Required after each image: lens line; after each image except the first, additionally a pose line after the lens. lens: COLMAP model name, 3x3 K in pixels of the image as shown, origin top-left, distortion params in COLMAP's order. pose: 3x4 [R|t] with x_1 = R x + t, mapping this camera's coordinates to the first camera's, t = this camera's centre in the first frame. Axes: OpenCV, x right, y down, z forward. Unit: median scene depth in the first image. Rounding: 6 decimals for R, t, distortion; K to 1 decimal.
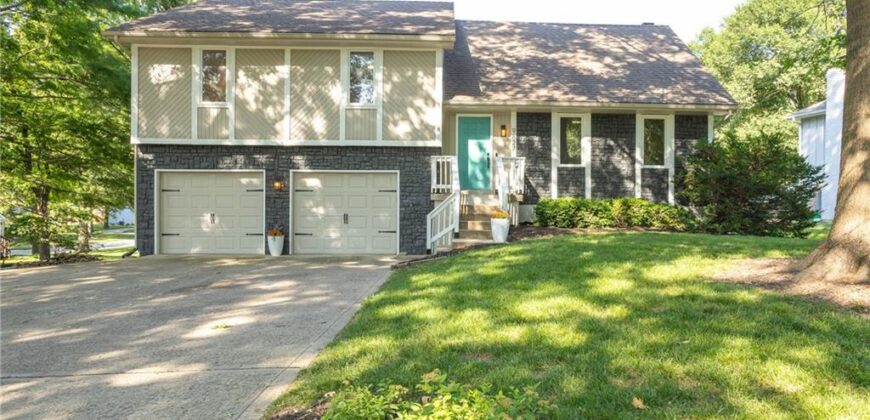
lens RADIAL K [[562.4, 0, 468.7], [0, 562.4, 211.7], [0, 0, 1]] dist [-0.003897, -0.000228]
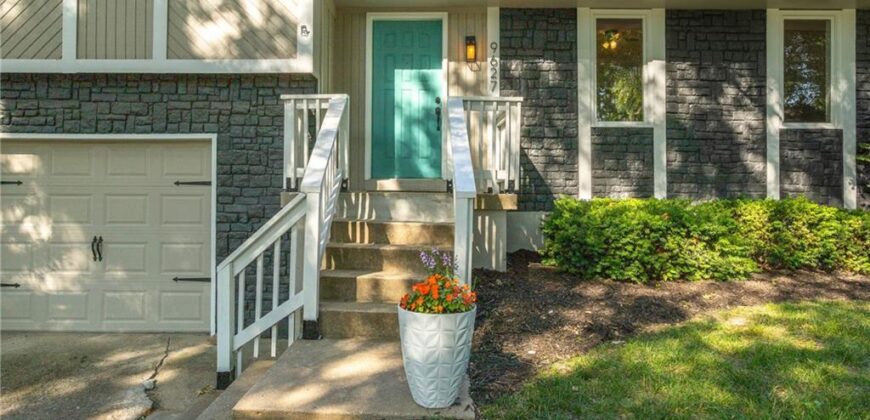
lens RADIAL K [[503.2, 0, 436.3], [0, 503.2, 182.9], [0, 0, 1]] dist [-0.002232, -0.000557]
pose [[0.999120, -0.002947, -0.041840, 0.054439], [0.002491, 0.999937, -0.010943, -0.032894], [0.041869, 0.010829, 0.999064, 0.642988]]
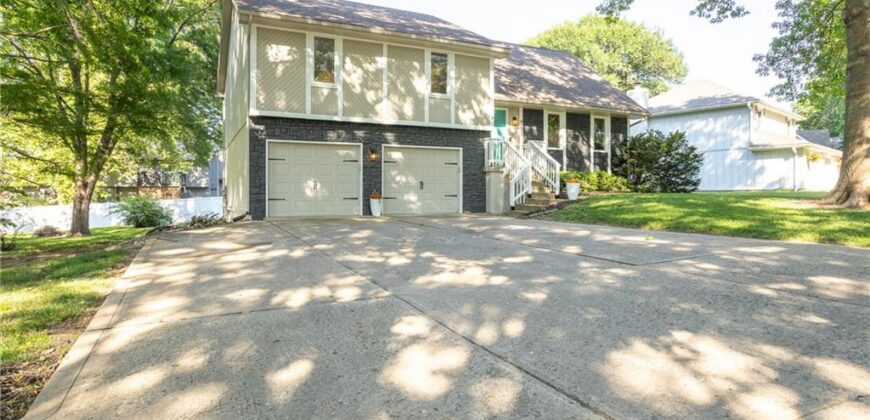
lens RADIAL K [[503.2, 0, 436.3], [0, 503.2, 182.9], [0, 0, 1]] dist [-0.002232, -0.000557]
pose [[0.911557, 0.004070, 0.411154, -0.657237], [0.002439, 0.999880, -0.015305, 0.024593], [-0.411166, 0.014954, 0.911438, -0.024236]]
